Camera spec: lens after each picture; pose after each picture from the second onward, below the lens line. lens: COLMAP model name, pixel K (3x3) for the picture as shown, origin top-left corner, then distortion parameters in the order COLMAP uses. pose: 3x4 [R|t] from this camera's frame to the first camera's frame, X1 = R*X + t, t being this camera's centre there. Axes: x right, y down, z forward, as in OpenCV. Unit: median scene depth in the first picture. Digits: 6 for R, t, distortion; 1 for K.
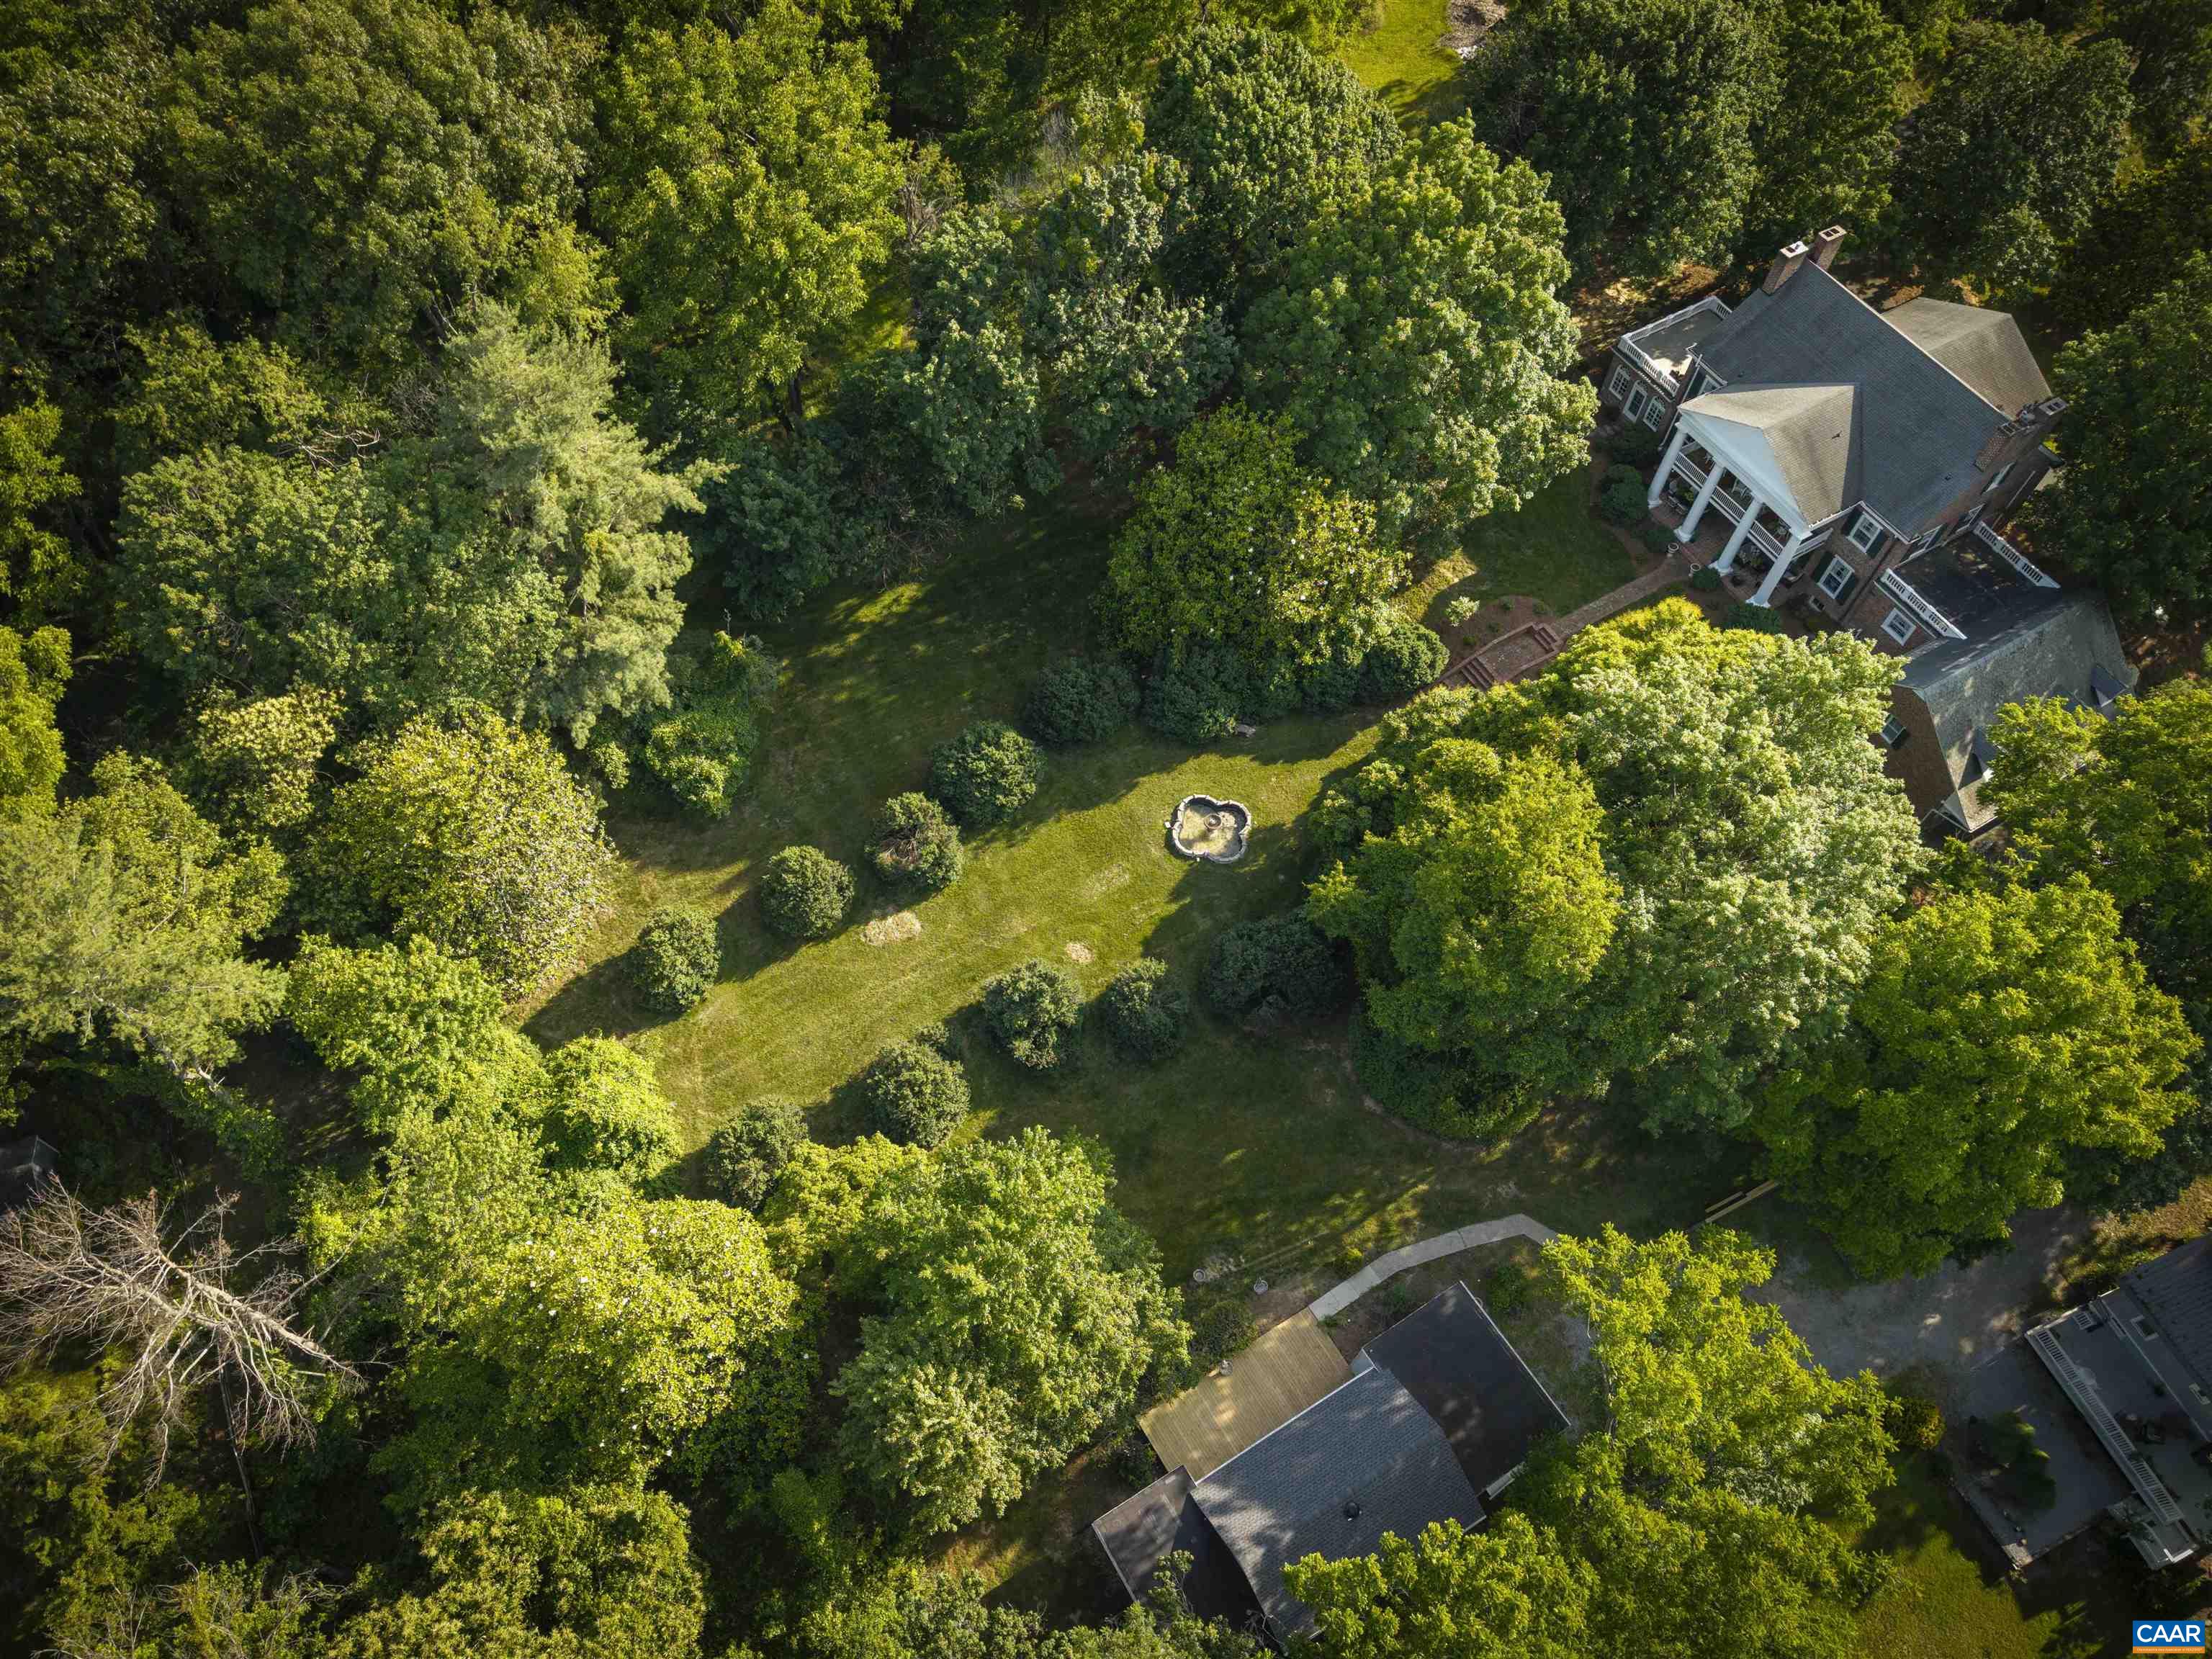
lens RADIAL K [[1499.6, 0, 1106.0], [0, 1499.6, 829.5], [0, 0, 1]] dist [0.091281, -0.000504]
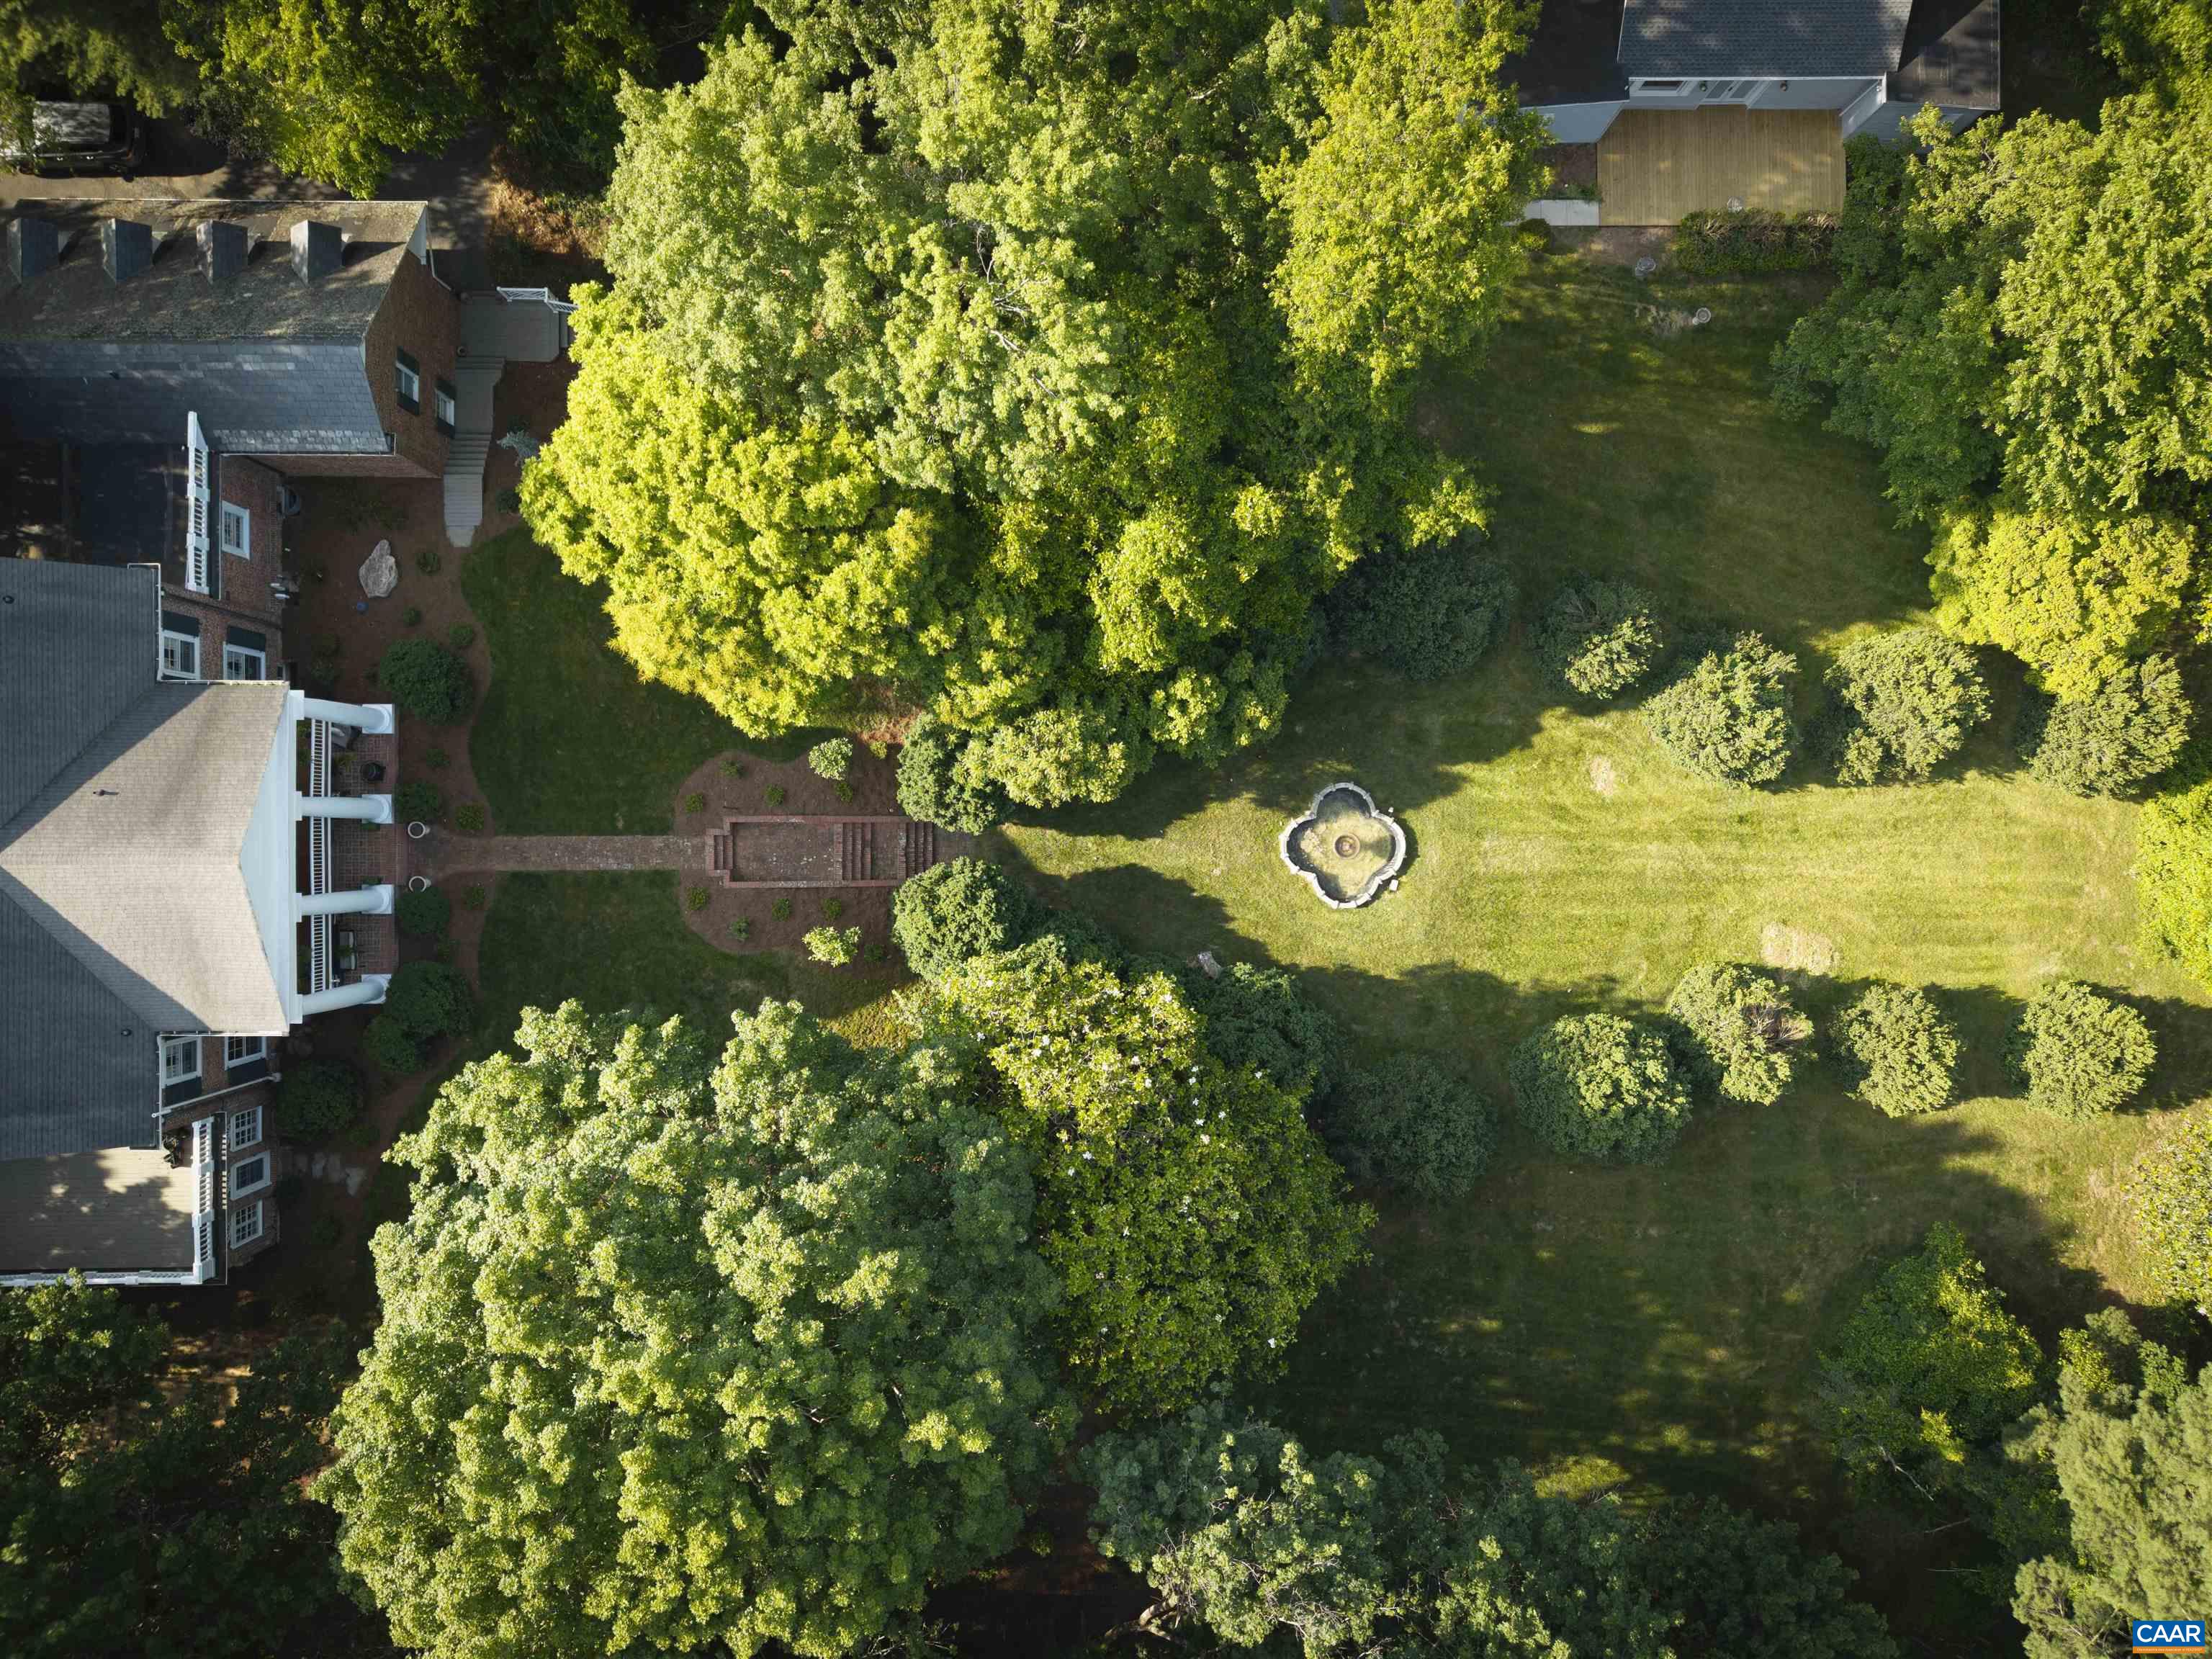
lens RADIAL K [[1499.6, 0, 1106.0], [0, 1499.6, 829.5], [0, 0, 1]] dist [0.091281, -0.000504]
pose [[-0.859360, -0.509239, -0.046641, 0.200662], [0.411014, -0.742098, 0.529488, -0.400822], [-0.304248, 0.435851, 0.847034, 0.452710]]
